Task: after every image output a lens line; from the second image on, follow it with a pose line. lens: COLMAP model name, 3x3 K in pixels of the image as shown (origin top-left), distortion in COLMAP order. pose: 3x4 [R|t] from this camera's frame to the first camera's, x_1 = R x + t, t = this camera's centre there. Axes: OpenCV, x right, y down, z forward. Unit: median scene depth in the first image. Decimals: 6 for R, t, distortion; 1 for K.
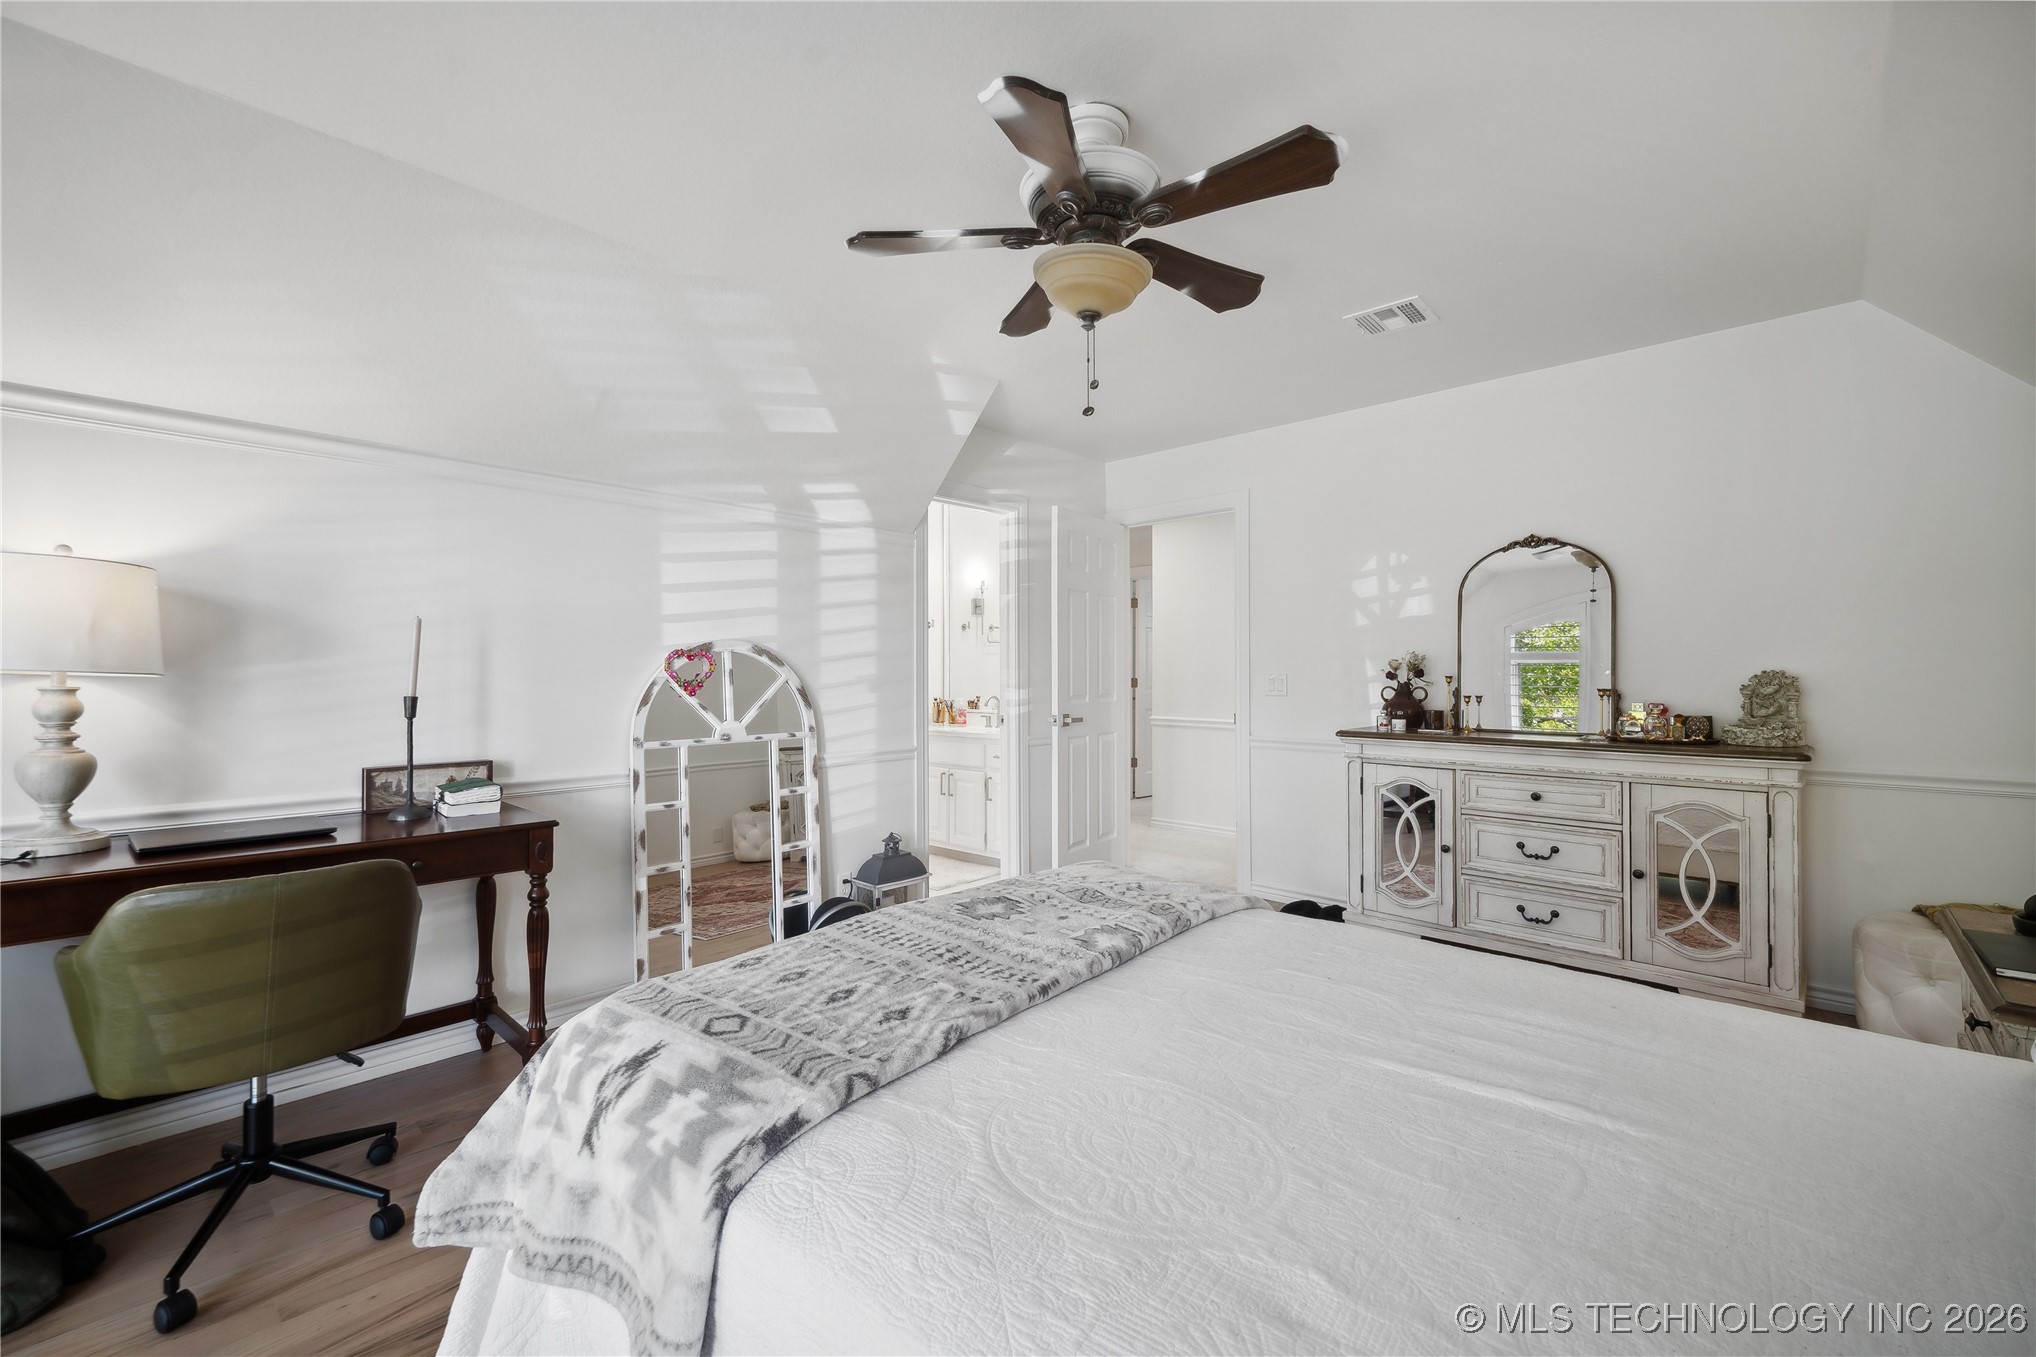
lens RADIAL K [[847.4, 0, 1019.4], [0, 847.4, 676.3], [0, 0, 1]] dist [0.000215, 0.000244]
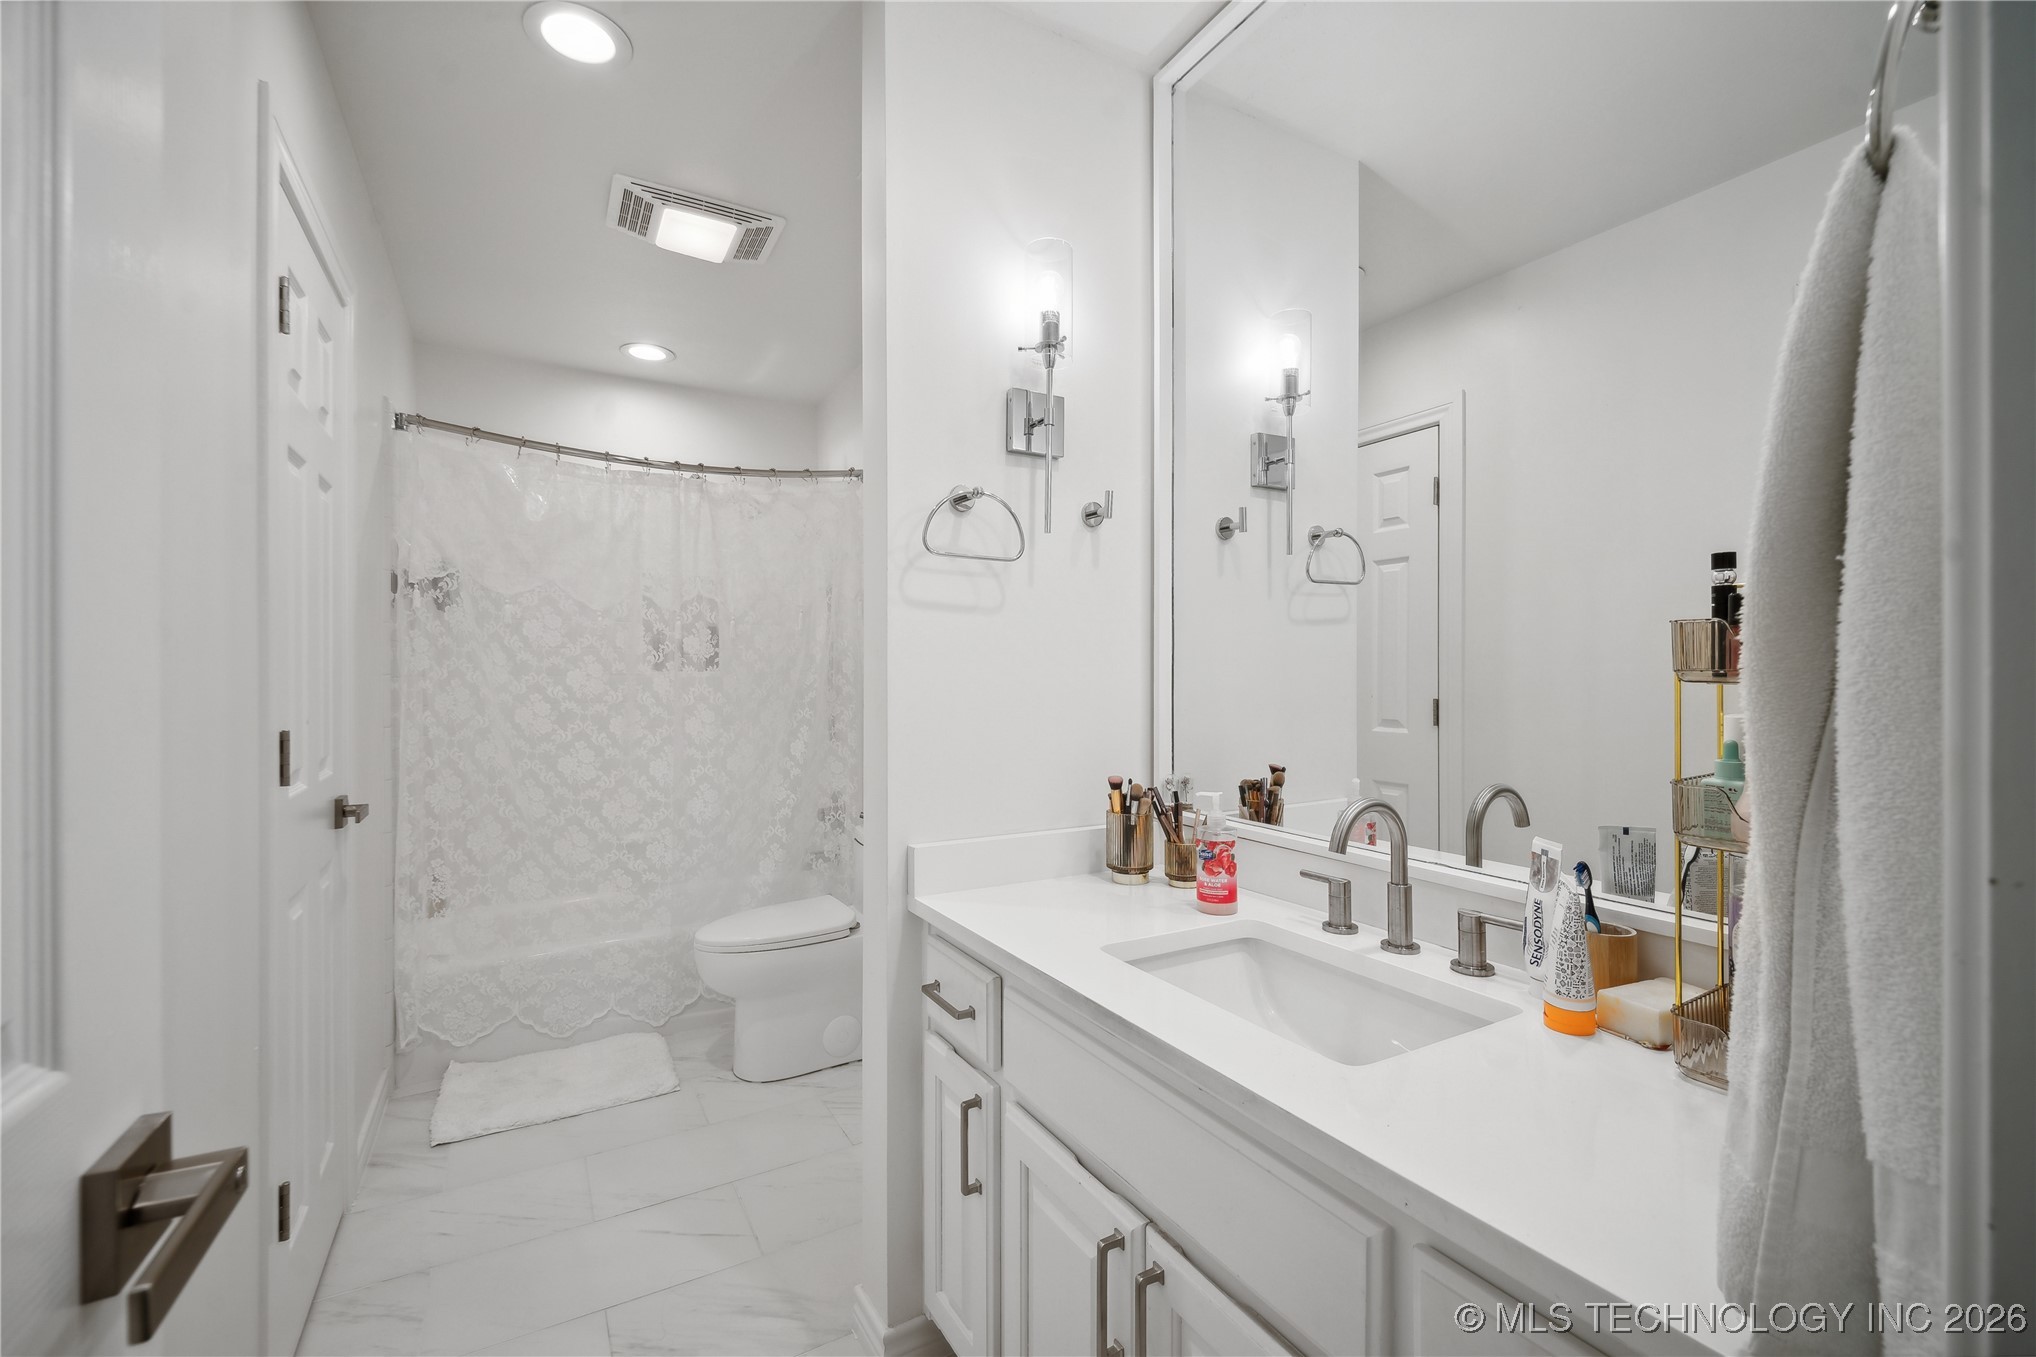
lens RADIAL K [[847.4, 0, 1015.4], [0, 847.4, 680.9], [0, 0, 1]] dist [0.000215, 0.000244]
pose [[0.953945, 0.001407, -0.299978, -0.048340], [-0.002235, 0.999995, -0.002417, -0.004589], [0.299973, 0.002976, 0.953943, 0.721397]]
